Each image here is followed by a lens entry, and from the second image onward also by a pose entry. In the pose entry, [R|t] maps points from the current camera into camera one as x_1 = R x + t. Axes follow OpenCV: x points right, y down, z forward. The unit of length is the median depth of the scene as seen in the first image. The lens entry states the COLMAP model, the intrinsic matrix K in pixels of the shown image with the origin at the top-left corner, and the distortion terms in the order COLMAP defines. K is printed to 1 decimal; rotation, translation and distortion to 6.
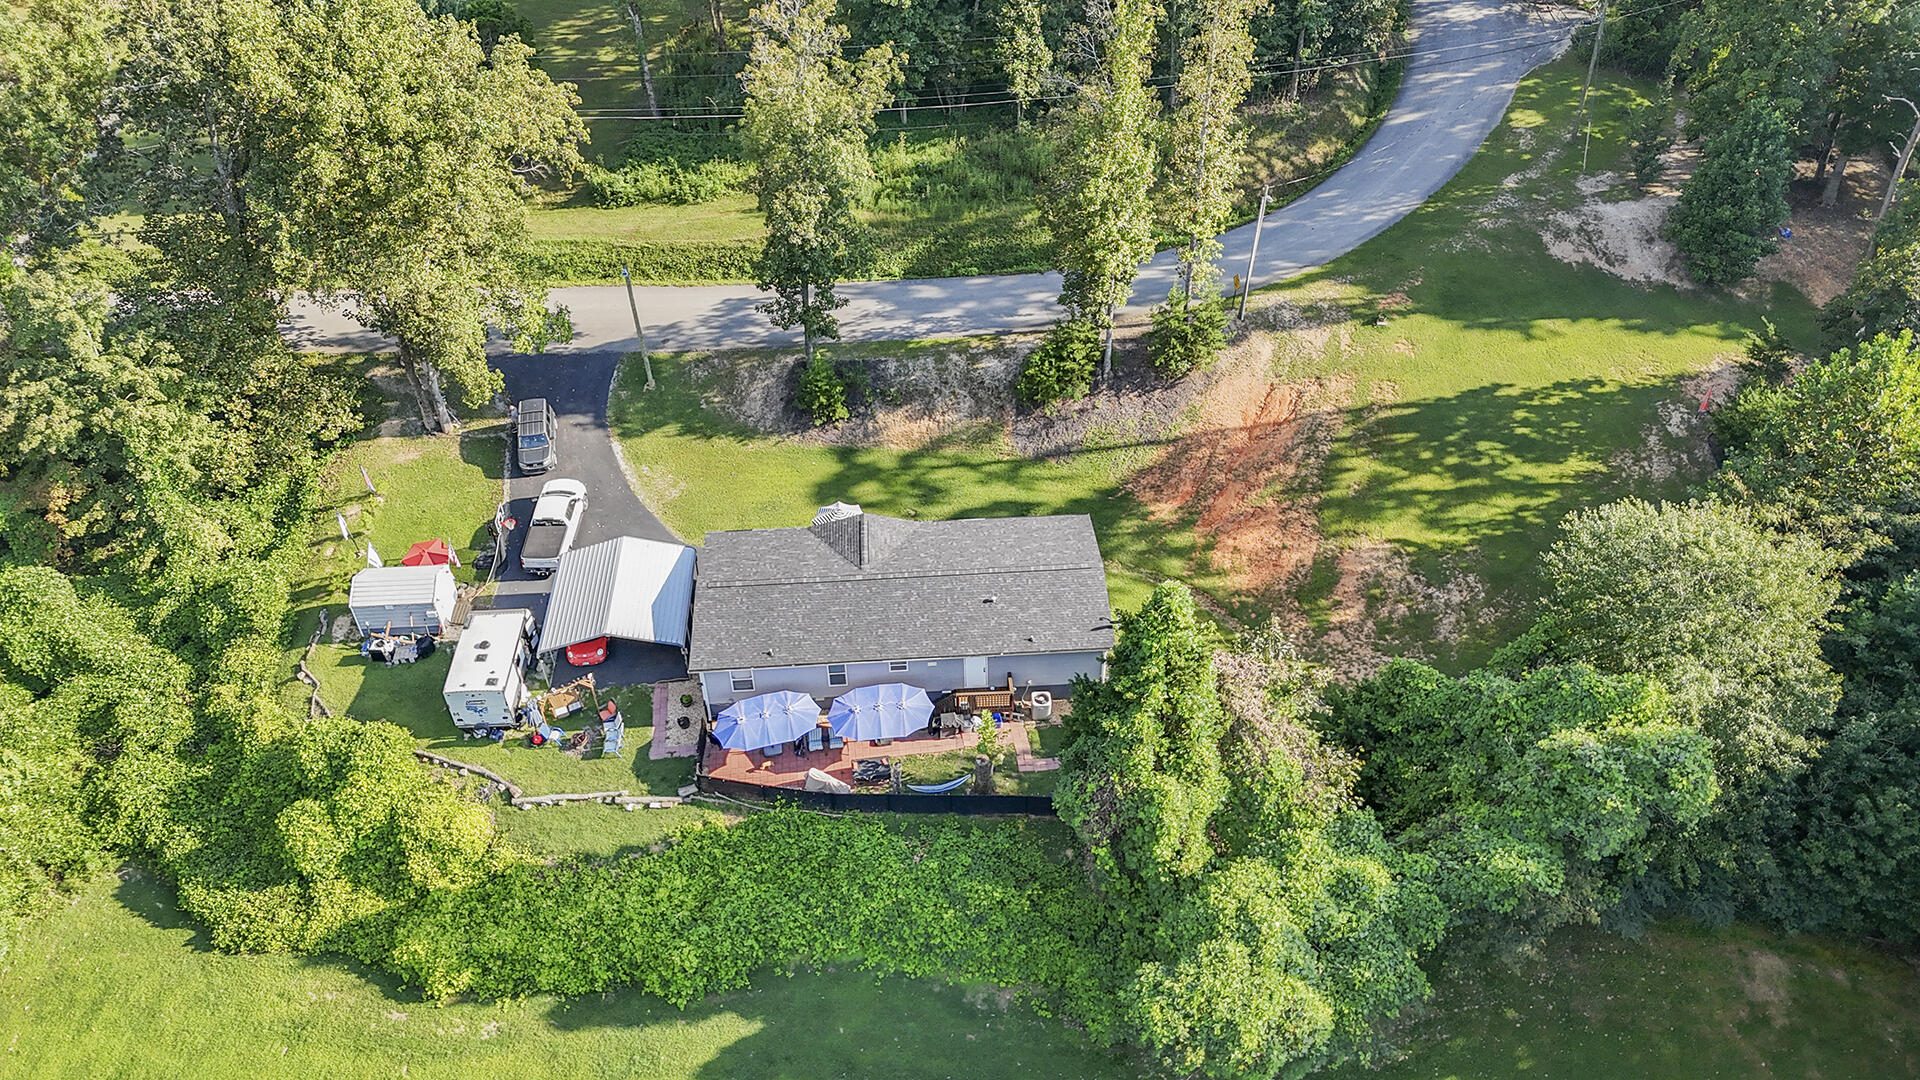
lens RADIAL K [[1416.5, 0, 960.2], [0, 1416.5, 541.9], [0, 0, 1]] dist [0.070957, -0.068506]
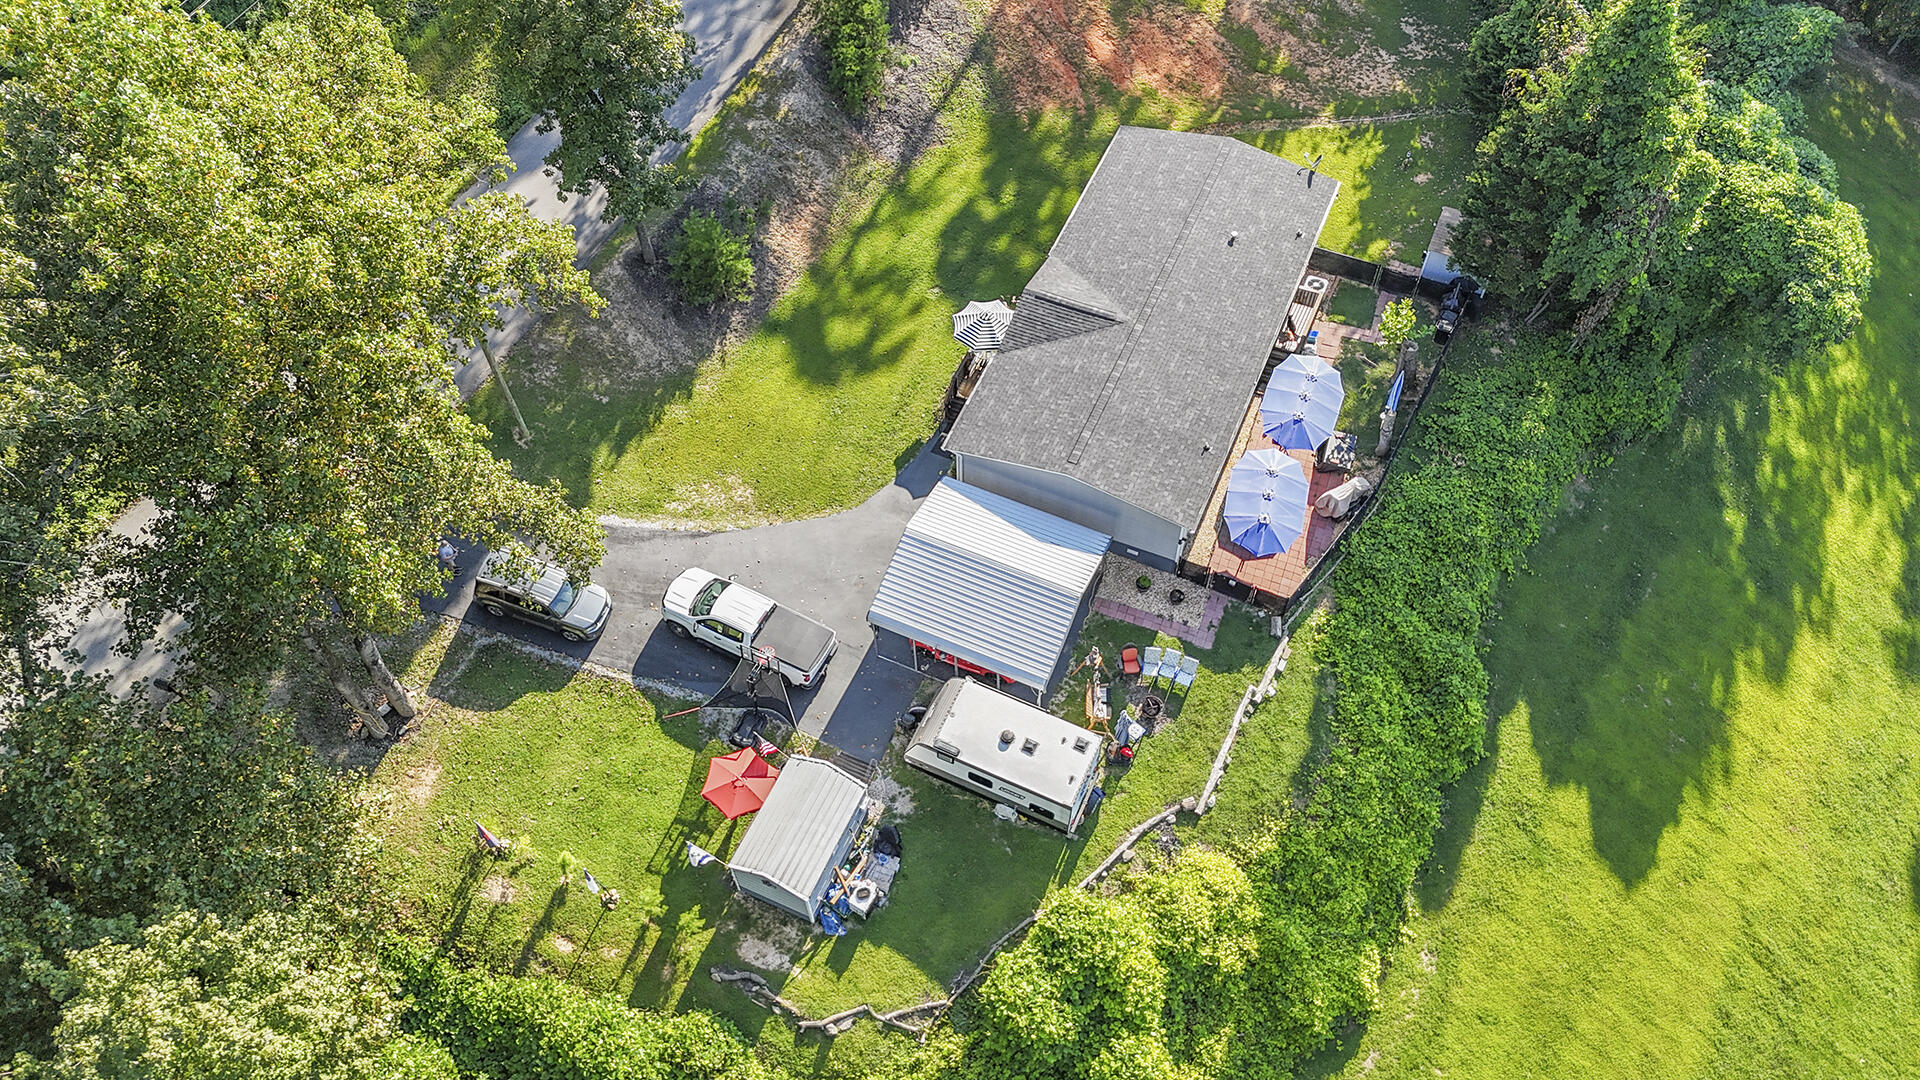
lens RADIAL K [[1416.5, 0, 969.4], [0, 1416.5, 552.1], [0, 0, 1]] dist [0.070957, -0.068506]
pose [[0.446559, -0.730659, 0.516452, -0.634269], [0.589088, 0.674536, 0.444946, -0.308306], [-0.673469, 0.105541, 0.731642, 0.499017]]
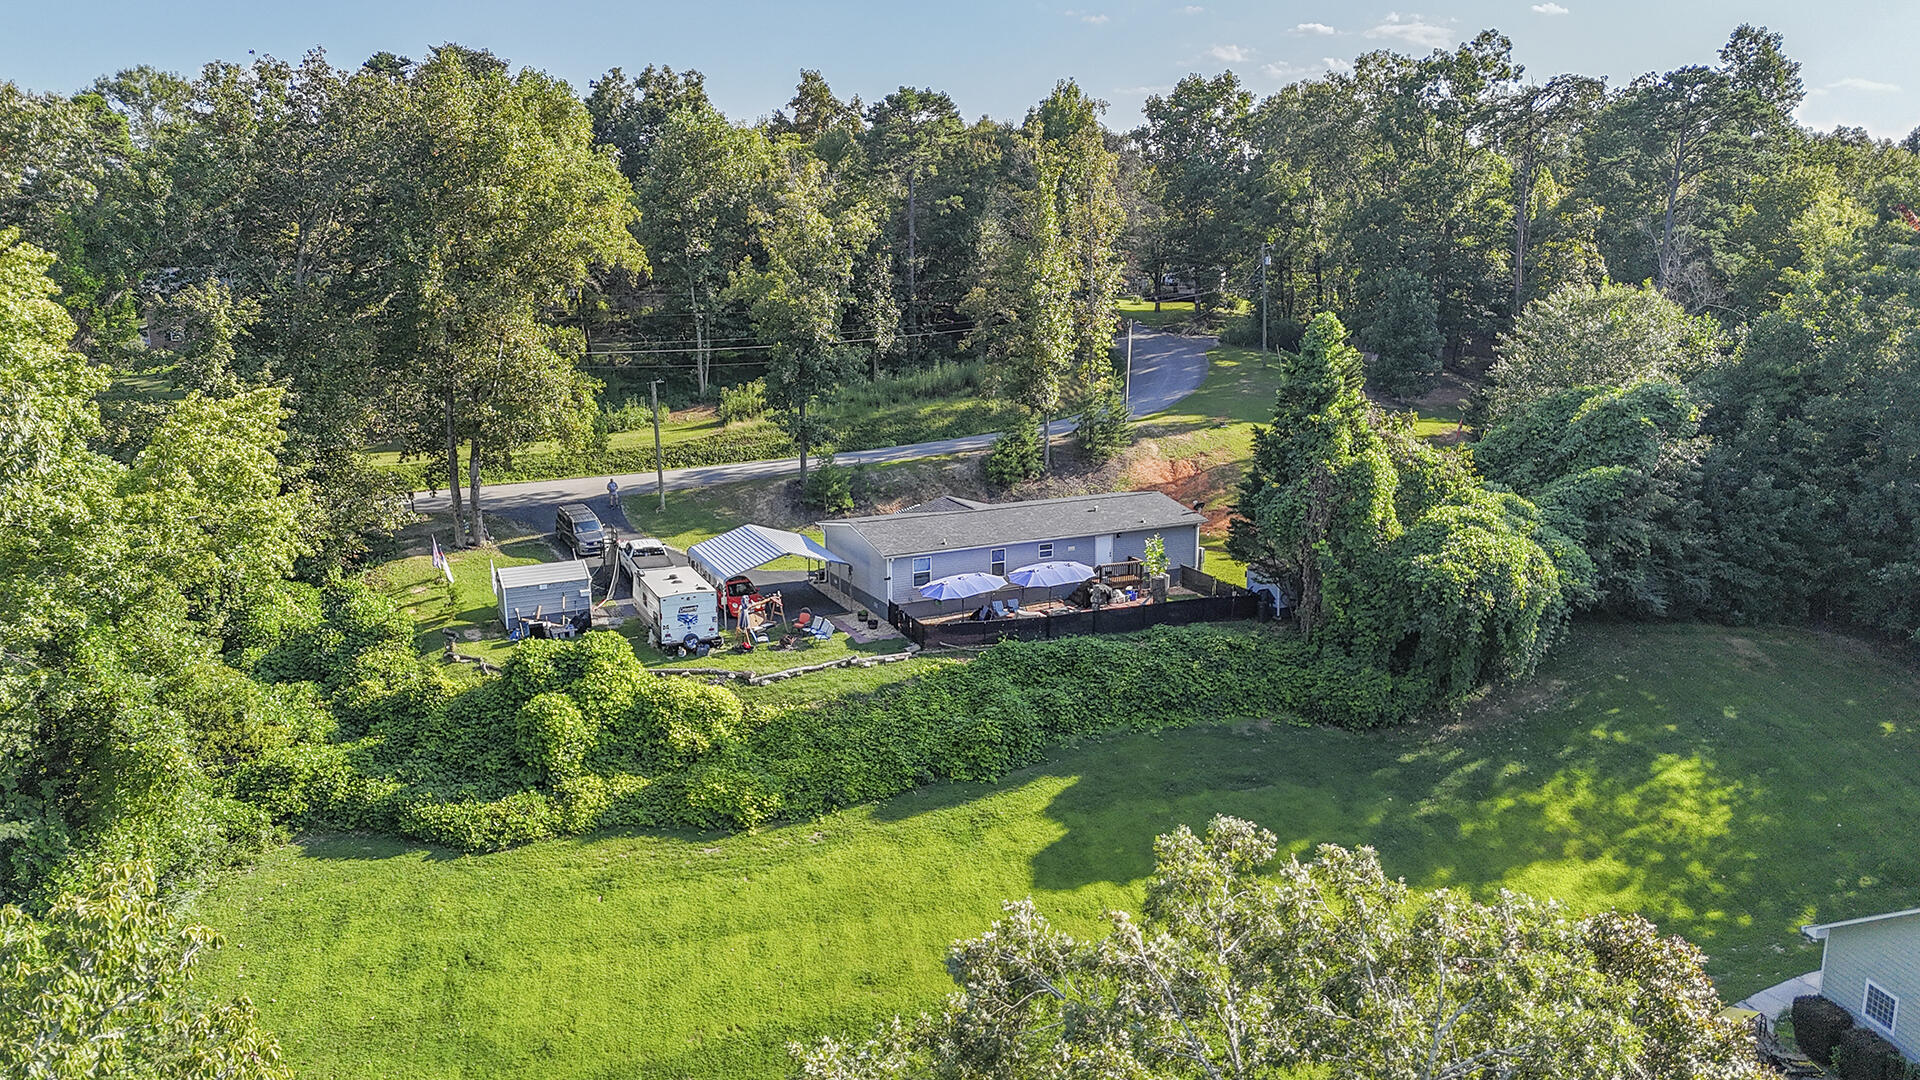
lens RADIAL K [[1416.5, 0, 959.8], [0, 1416.5, 543.8], [0, 0, 1]] dist [0.070957, -0.068506]
pose [[0.922224, -0.074686, 0.379374, -0.531534], [0.248633, 0.865961, -0.433926, 0.551109], [-0.296115, 0.494502, 0.817180, 0.086276]]
